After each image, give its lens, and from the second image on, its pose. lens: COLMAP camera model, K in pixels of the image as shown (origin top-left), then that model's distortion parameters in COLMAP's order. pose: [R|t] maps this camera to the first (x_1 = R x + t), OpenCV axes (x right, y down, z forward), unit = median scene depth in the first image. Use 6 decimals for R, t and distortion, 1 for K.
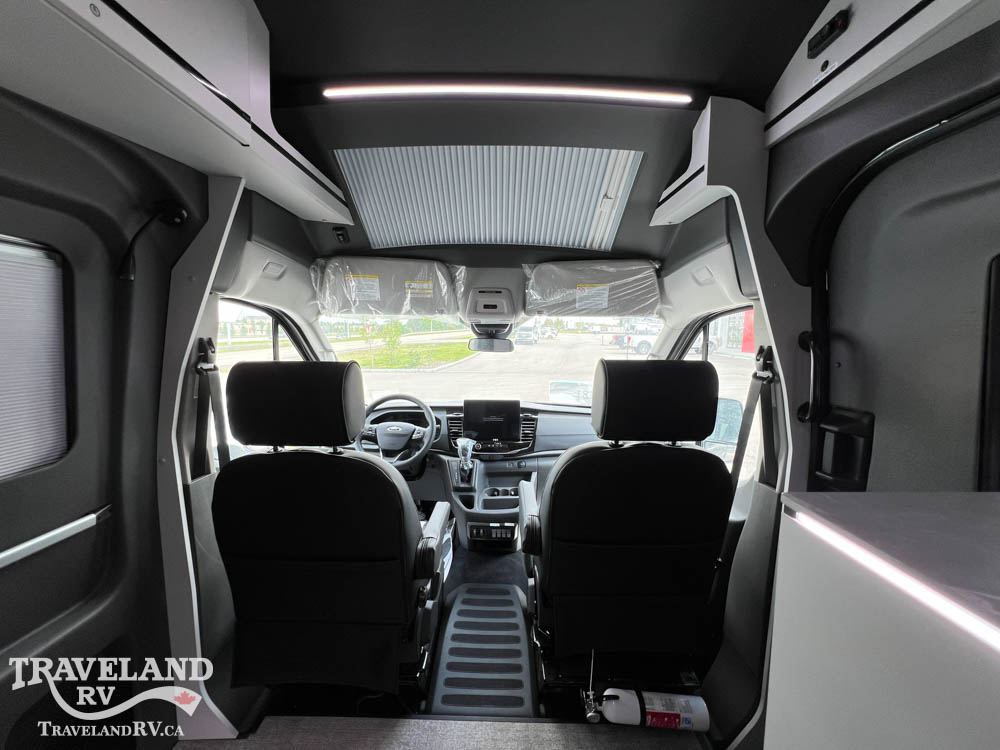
lens RADIAL K [[398.9, 0, 498.2], [0, 398.9, 373.7], [0, 0, 1]] dist [-0.001758, 0.000587]
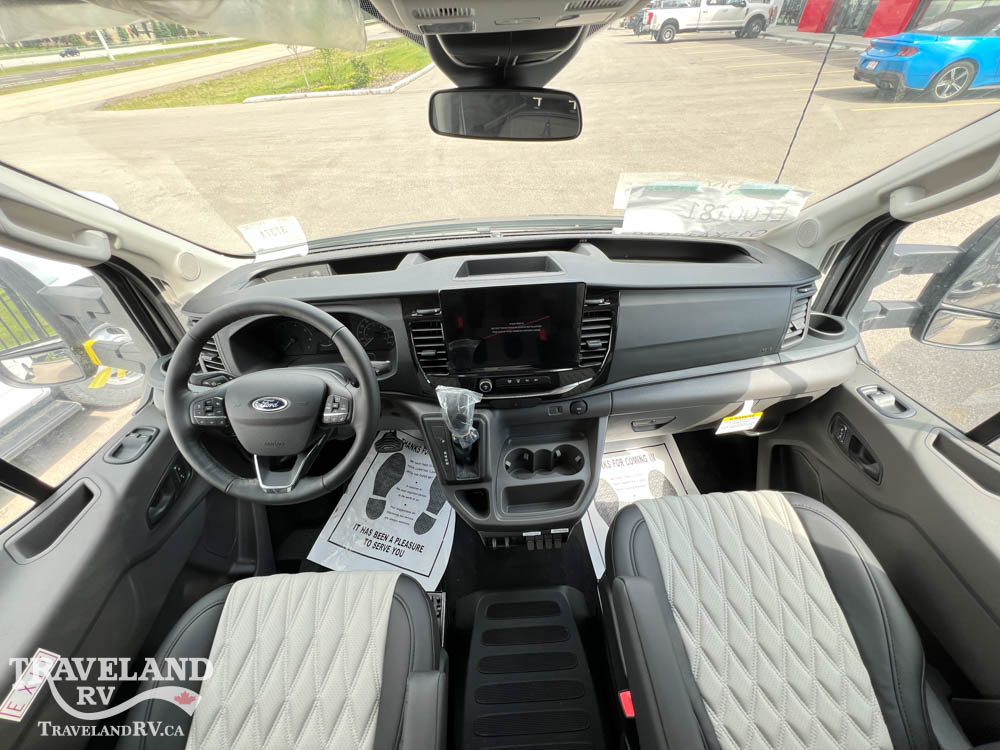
lens RADIAL K [[398.9, 0, 498.2], [0, 398.9, 373.7], [0, 0, 1]] dist [-0.001758, 0.000587]
pose [[0.997461, -0.070611, 0.009256, -0.047931], [0.051555, 0.805644, 0.590152, -0.114925], [-0.049128, -0.588176, 0.807239, 0.785700]]
